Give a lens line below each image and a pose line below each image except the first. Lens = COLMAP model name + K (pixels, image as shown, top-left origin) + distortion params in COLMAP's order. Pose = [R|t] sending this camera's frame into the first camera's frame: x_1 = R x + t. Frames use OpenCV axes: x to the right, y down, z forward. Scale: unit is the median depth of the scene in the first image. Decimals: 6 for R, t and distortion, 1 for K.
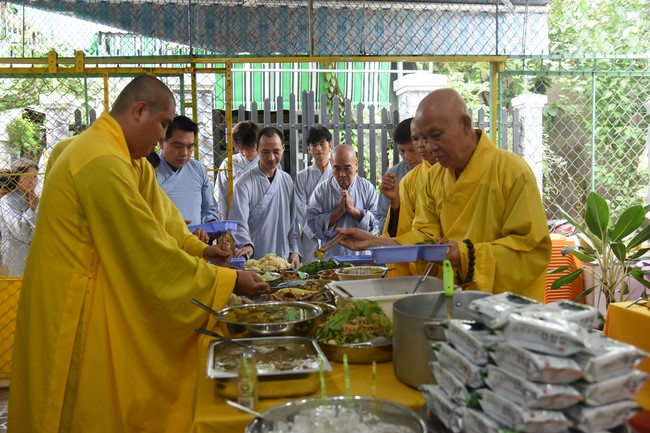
lens RADIAL K [[628.6, 0, 325.0], [0, 628.6, 216.5], [0, 0, 1]] dist [-0.012507, -0.012555]
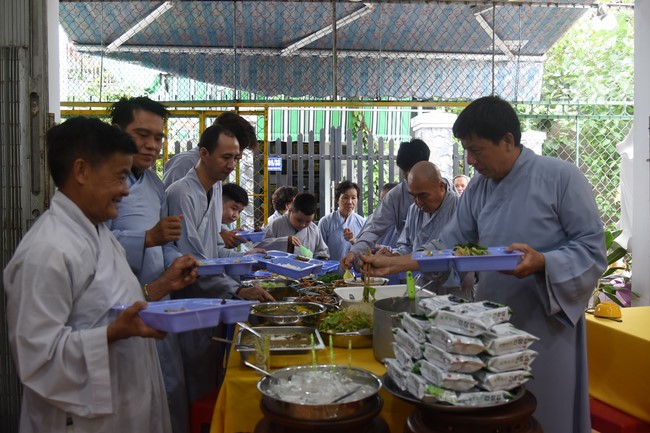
lens RADIAL K [[576.4, 0, 325.0], [0, 576.4, 216.5], [0, 0, 1]] dist [-0.014930, -0.006858]
pose [[0.998198, 0.017865, -0.057282, 0.064701], [-0.019621, 0.999350, -0.030241, -0.005550], [0.056704, 0.031310, 0.997900, -0.219390]]
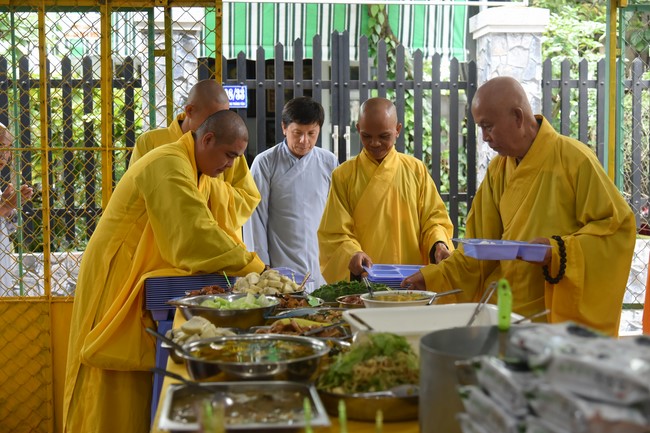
lens RADIAL K [[959.1, 0, 325.0], [0, 959.1, 216.5], [0, 0, 1]] dist [0.007572, 0.028011]
pose [[0.998535, 0.016210, -0.051624, 0.048875], [-0.016410, 0.999859, -0.003453, 0.005290], [0.051561, 0.004295, 0.998661, -0.093543]]
